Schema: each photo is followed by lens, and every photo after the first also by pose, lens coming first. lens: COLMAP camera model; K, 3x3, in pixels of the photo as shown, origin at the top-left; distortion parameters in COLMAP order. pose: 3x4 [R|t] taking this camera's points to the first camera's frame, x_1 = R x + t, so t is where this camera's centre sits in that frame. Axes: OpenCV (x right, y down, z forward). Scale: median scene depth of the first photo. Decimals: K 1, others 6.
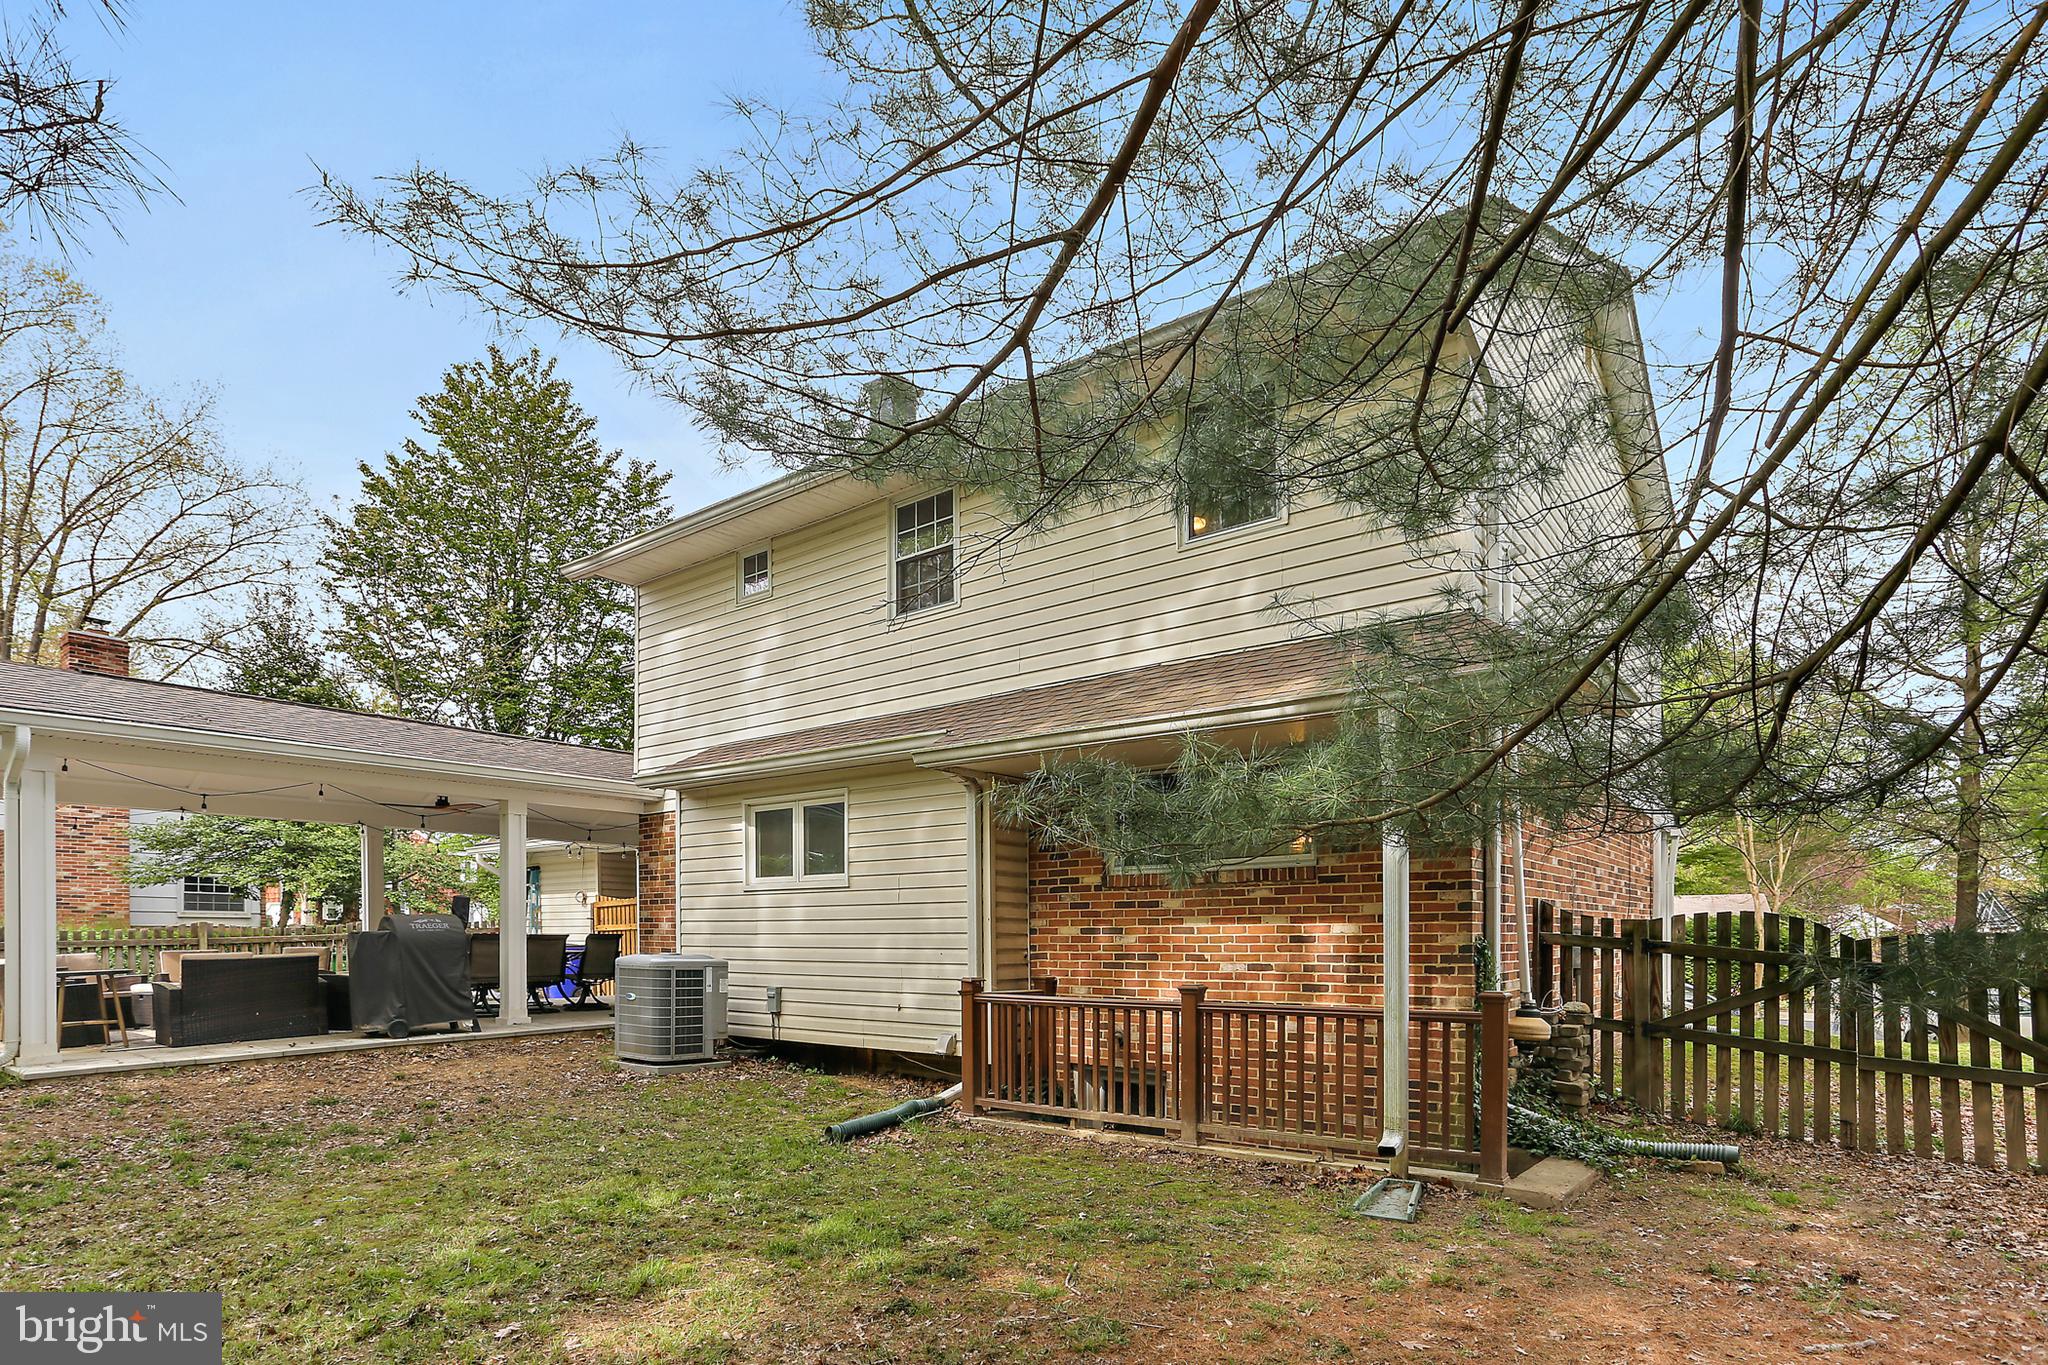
lens RADIAL K [[1015.1, 0, 1024.0], [0, 1015.1, 682.5], [0, 0, 1]] dist [-0.056785, 0.039841]
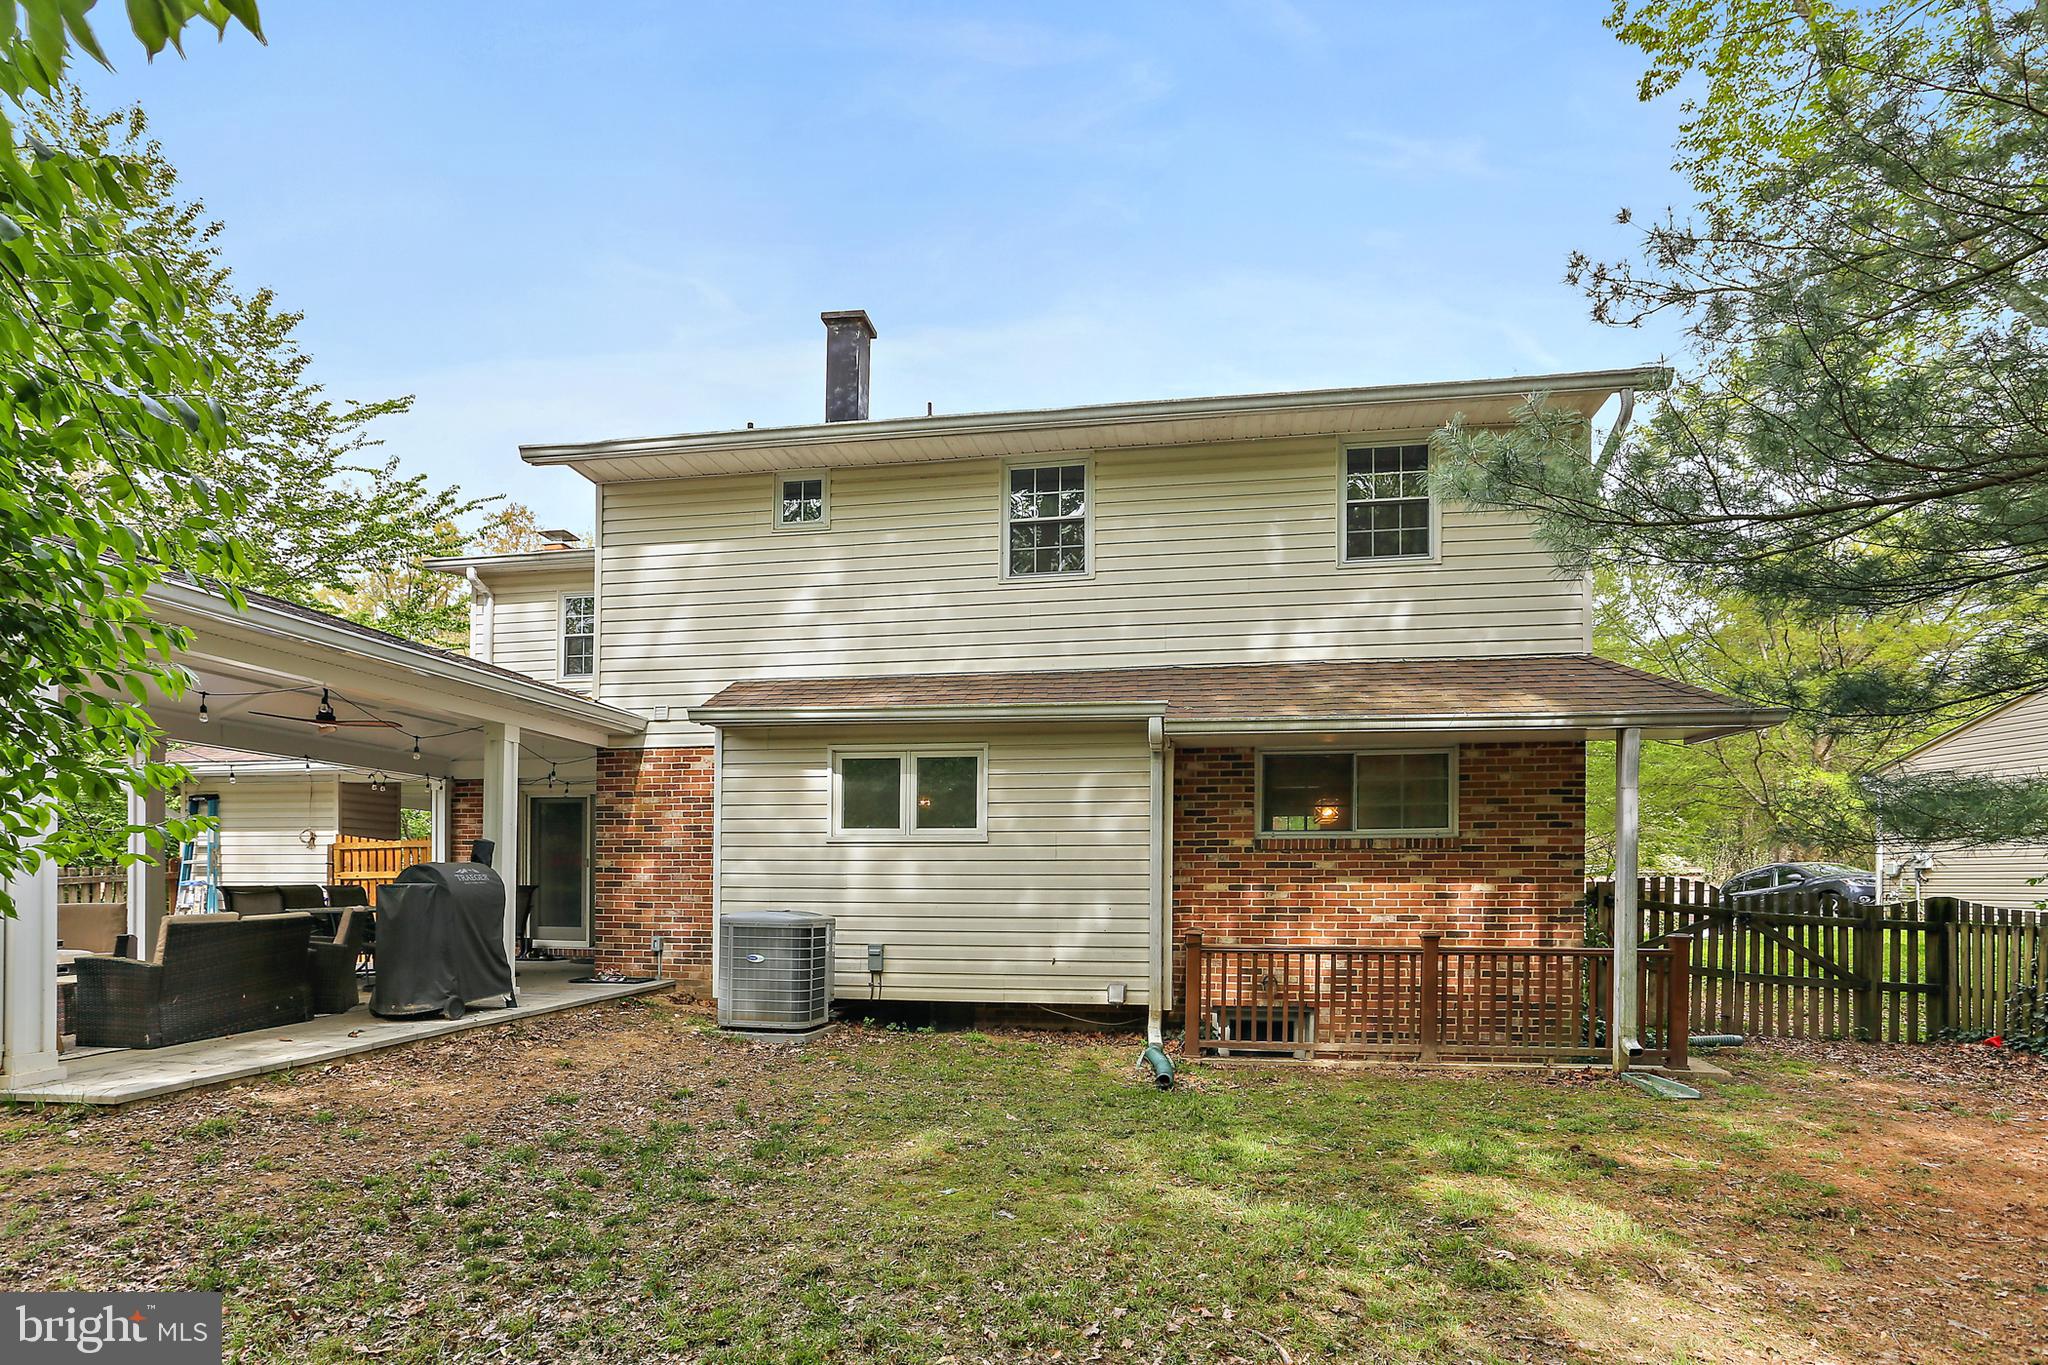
lens RADIAL K [[991.8, 0, 1022.9], [0, 991.8, 642.1], [0, 0, 1]] dist [-0.035982, 0.020368]
pose [[0.886107, 0.116672, 0.448556, -0.653200], [-0.118280, 0.992677, -0.024543, 0.027247], [-0.448135, -0.031307, 0.893418, 0.122744]]
